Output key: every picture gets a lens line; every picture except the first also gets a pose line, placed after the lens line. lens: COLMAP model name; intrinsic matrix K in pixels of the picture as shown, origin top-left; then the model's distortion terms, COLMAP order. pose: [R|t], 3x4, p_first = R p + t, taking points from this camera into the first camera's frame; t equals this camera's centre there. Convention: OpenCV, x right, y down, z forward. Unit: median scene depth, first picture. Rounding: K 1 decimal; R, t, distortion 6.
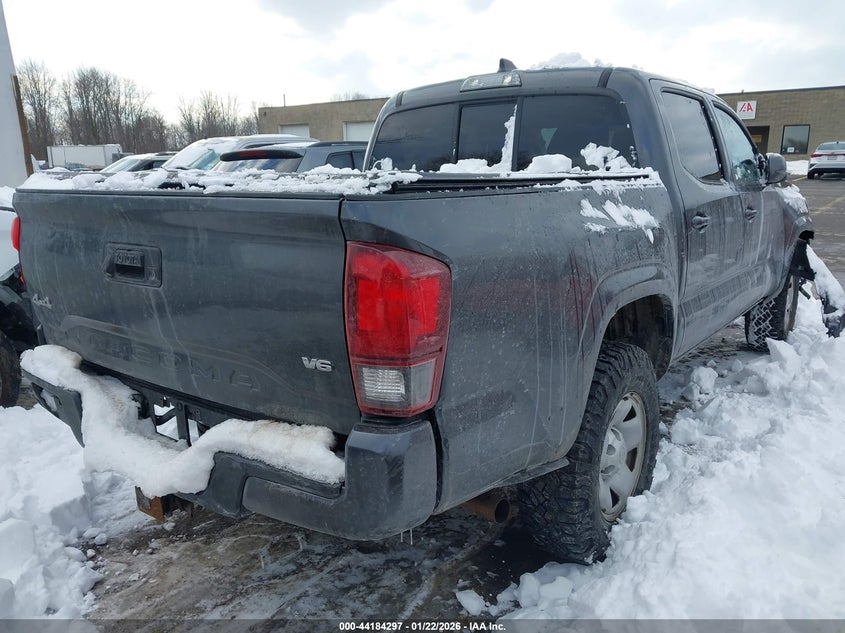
lens RADIAL K [[667.8, 0, 423.6], [0, 667.8, 314.1], [0, 0, 1]] dist [-0.013680, -0.015390]
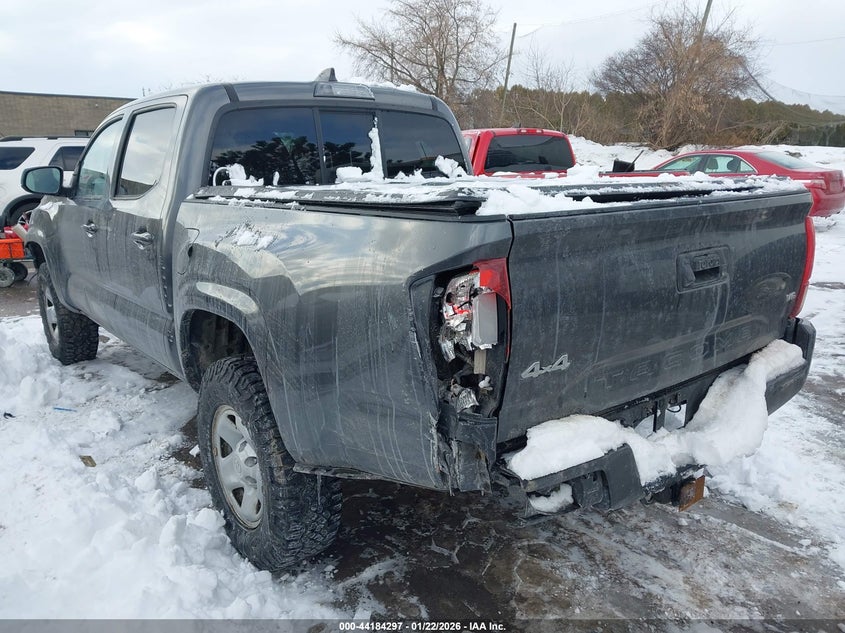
lens RADIAL K [[667.8, 0, 423.5], [0, 667.8, 319.6], [0, 0, 1]] dist [-0.013680, -0.015390]
pose [[0.246317, -0.206279, 0.946983, -0.969453], [0.208715, 0.965452, 0.156014, -0.156929], [-0.946449, 0.159221, 0.280861, 0.705887]]
